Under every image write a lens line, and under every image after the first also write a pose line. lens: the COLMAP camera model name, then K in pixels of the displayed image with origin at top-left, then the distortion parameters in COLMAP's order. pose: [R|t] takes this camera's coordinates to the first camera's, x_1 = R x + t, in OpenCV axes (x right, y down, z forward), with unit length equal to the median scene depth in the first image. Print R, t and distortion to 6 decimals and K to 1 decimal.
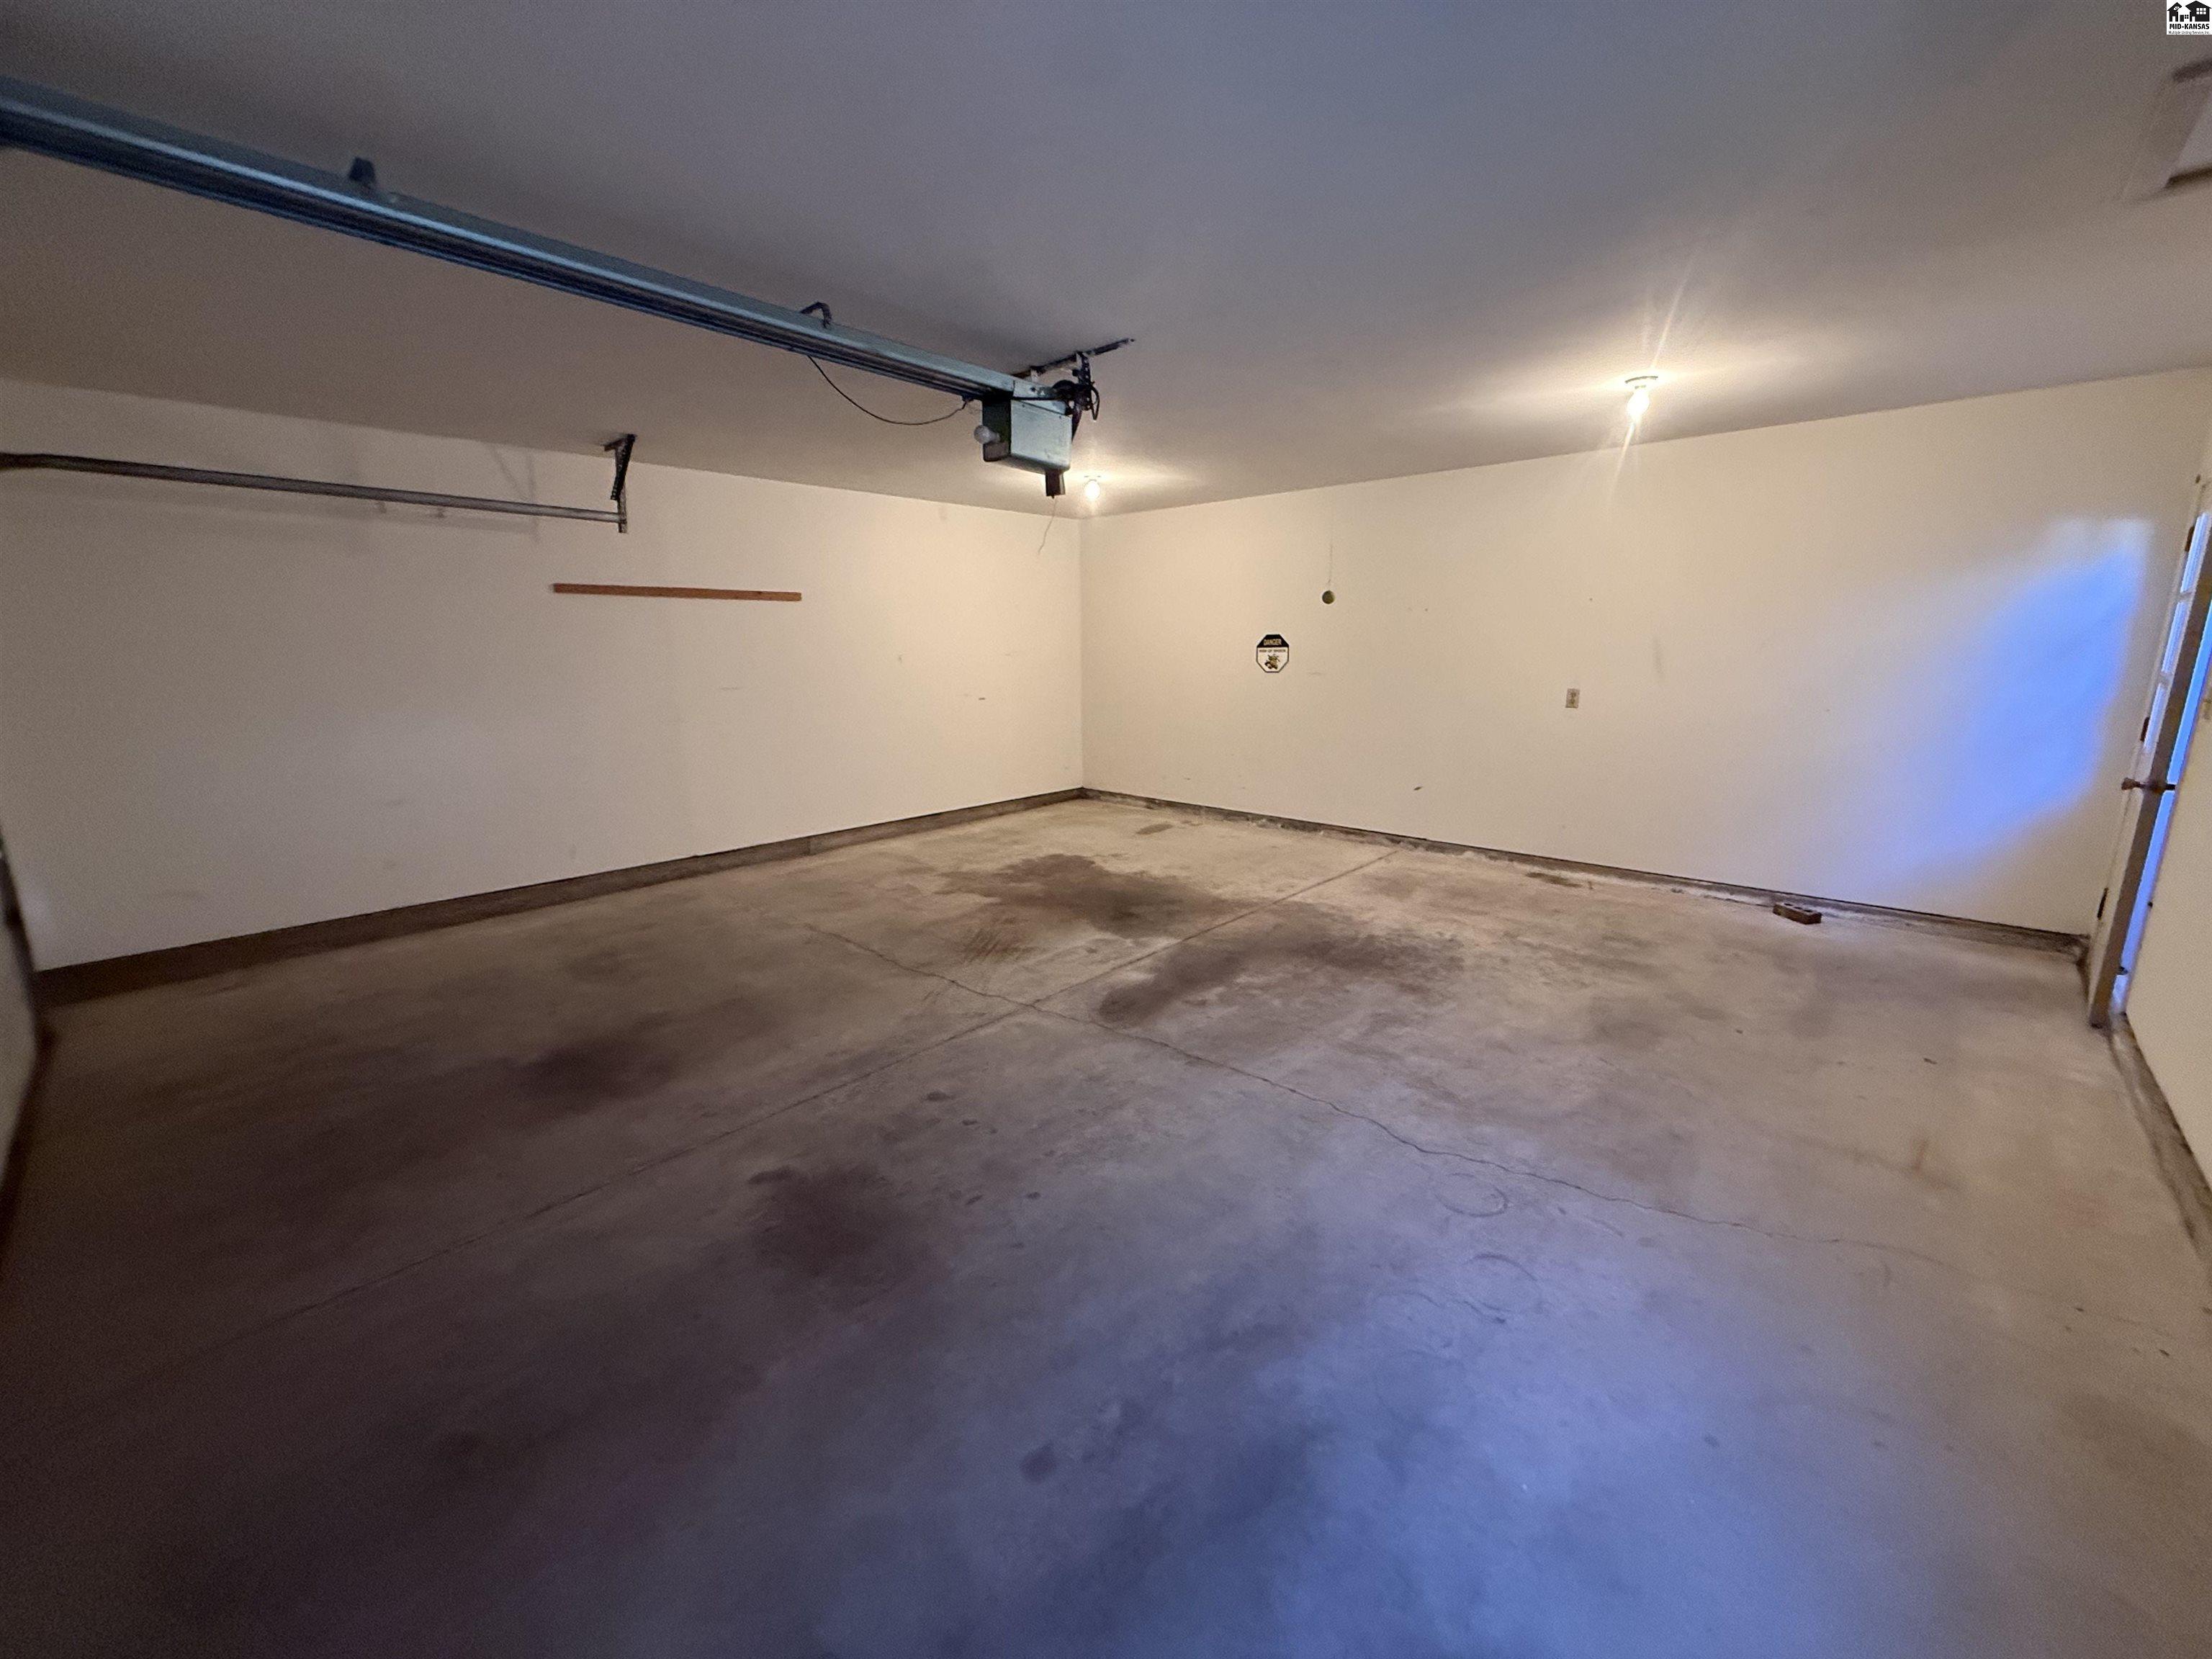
lens RADIAL K [[878.8, 0, 1100.7], [0, 878.8, 824.5], [0, 0, 1]] dist [-0.000425, 0.000439]
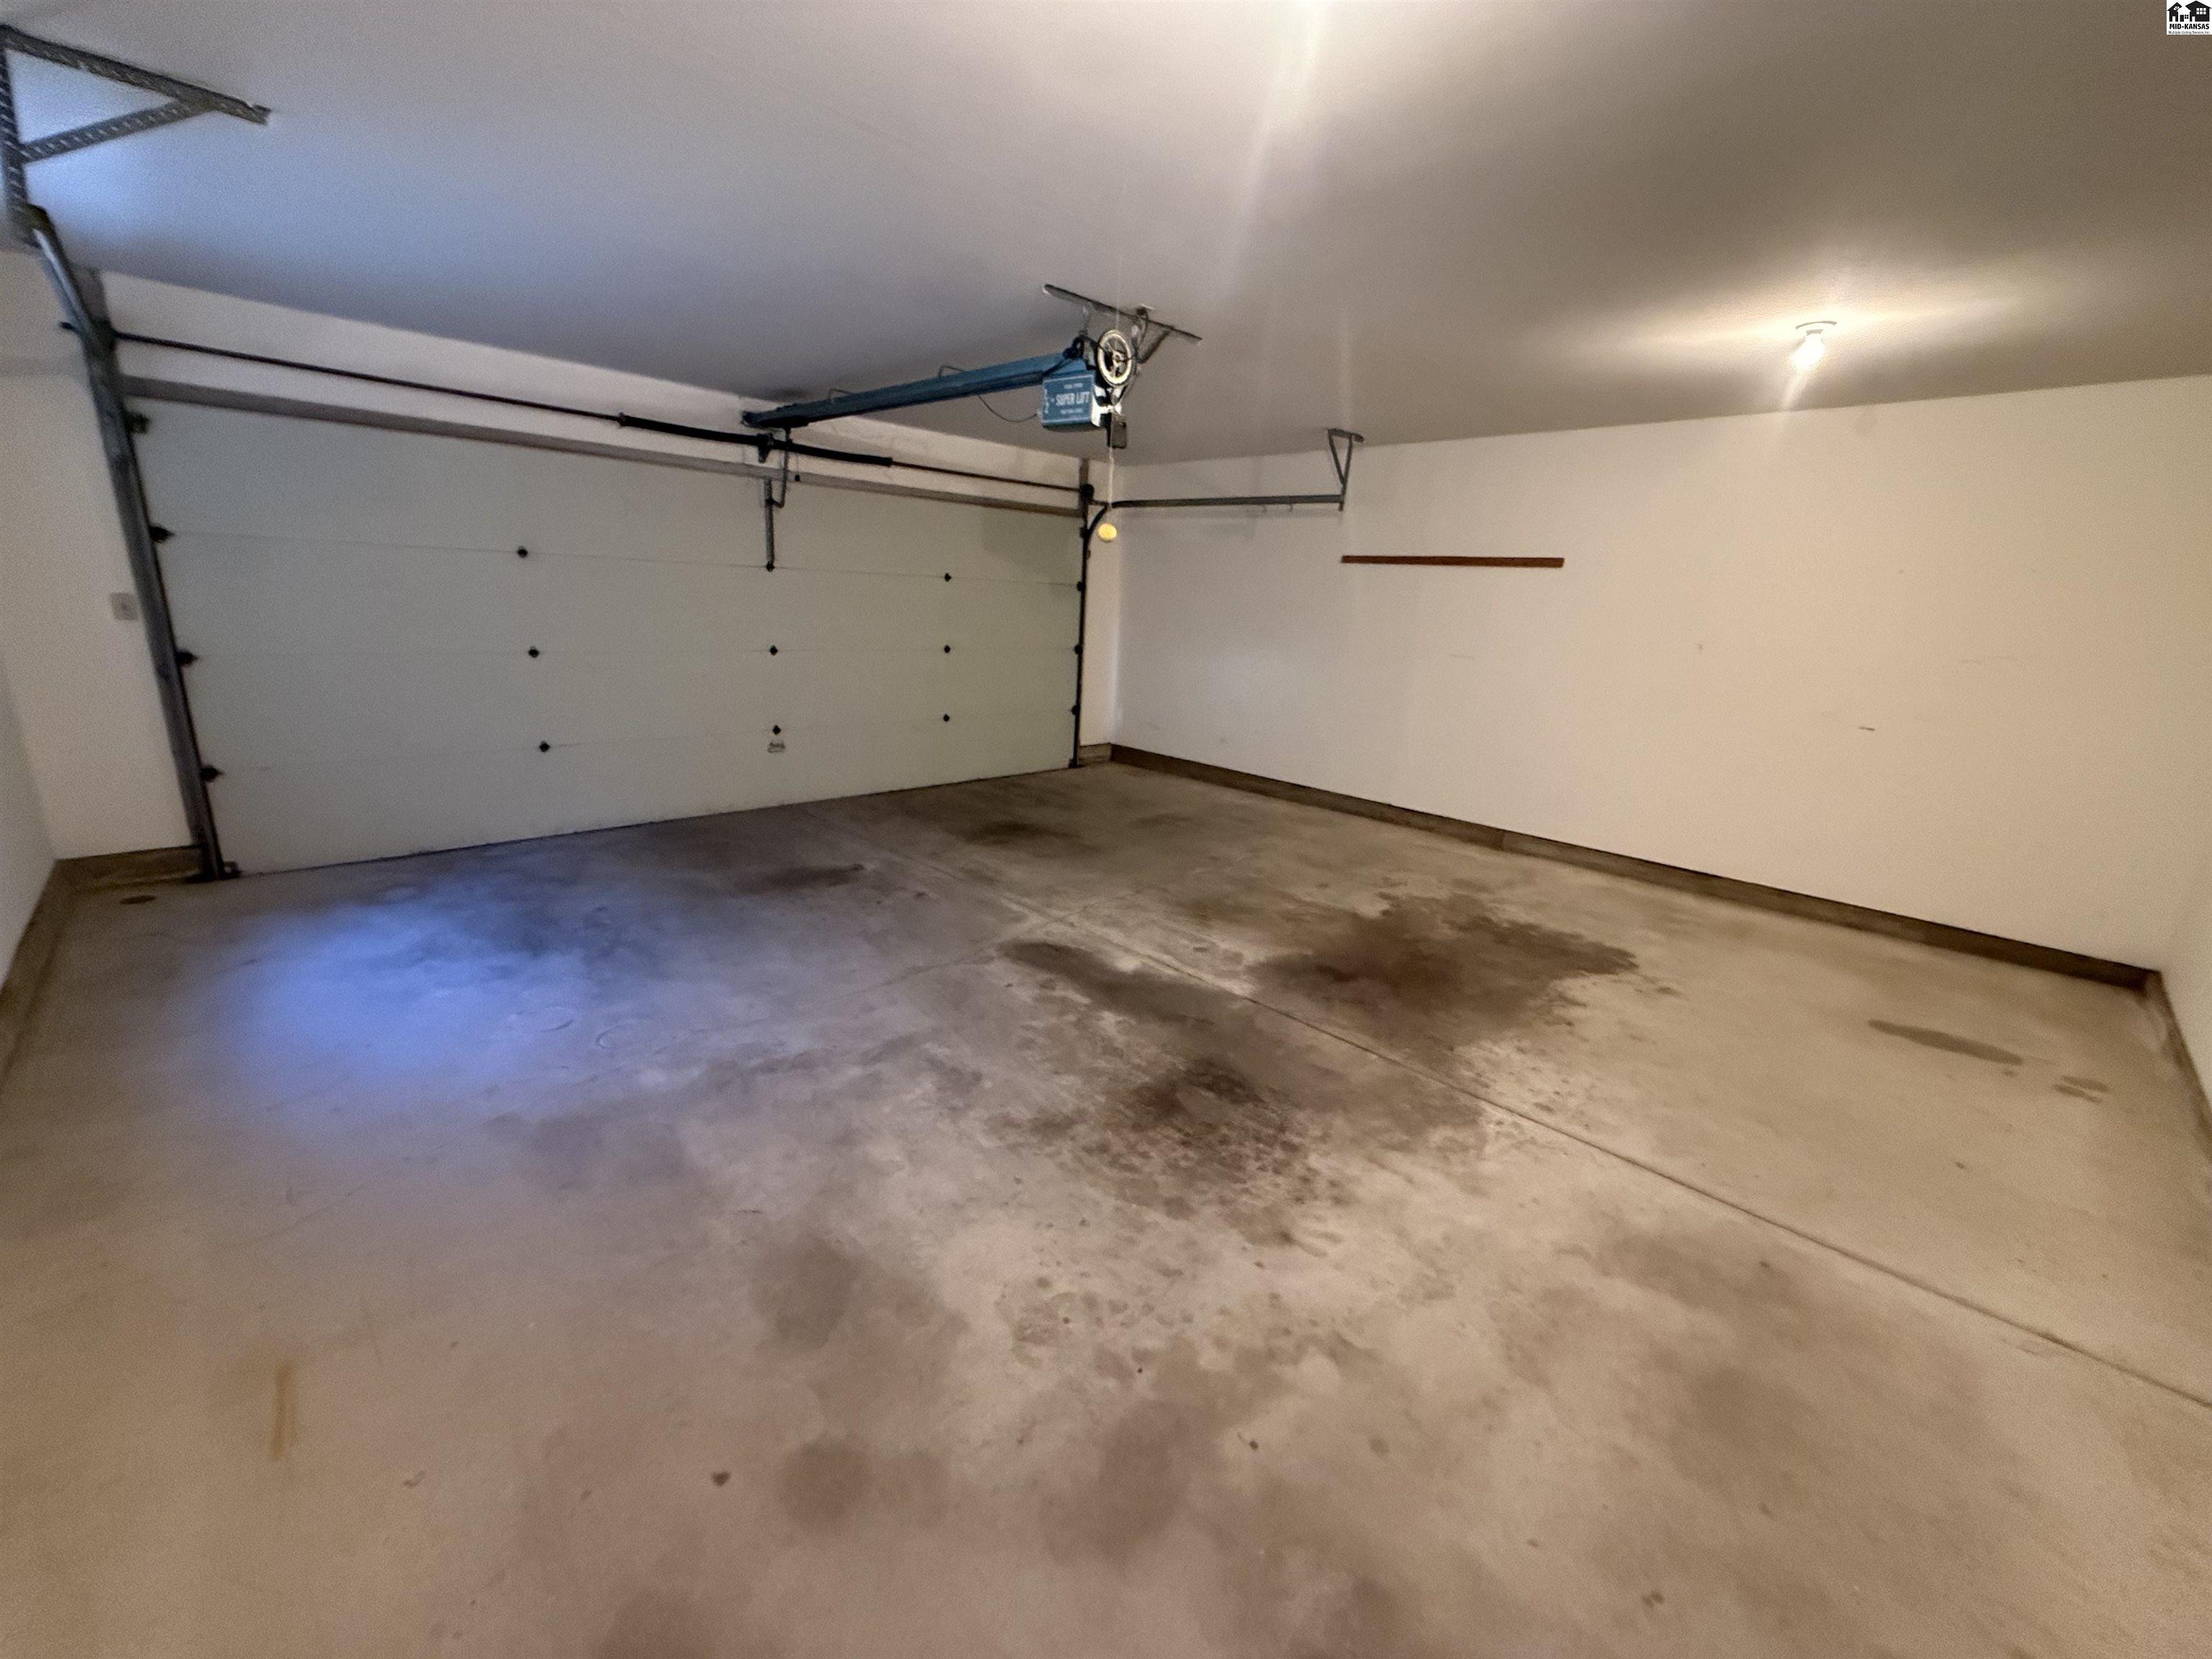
lens RADIAL K [[878.8, 0, 1100.7], [0, 878.8, 824.5], [0, 0, 1]] dist [-0.000425, 0.000439]
pose [[-0.044402, 0.259441, -0.964738, 0.844961], [-0.252767, 0.931351, 0.262097, -0.187420], [0.966508, 0.255491, 0.024224, 0.869287]]
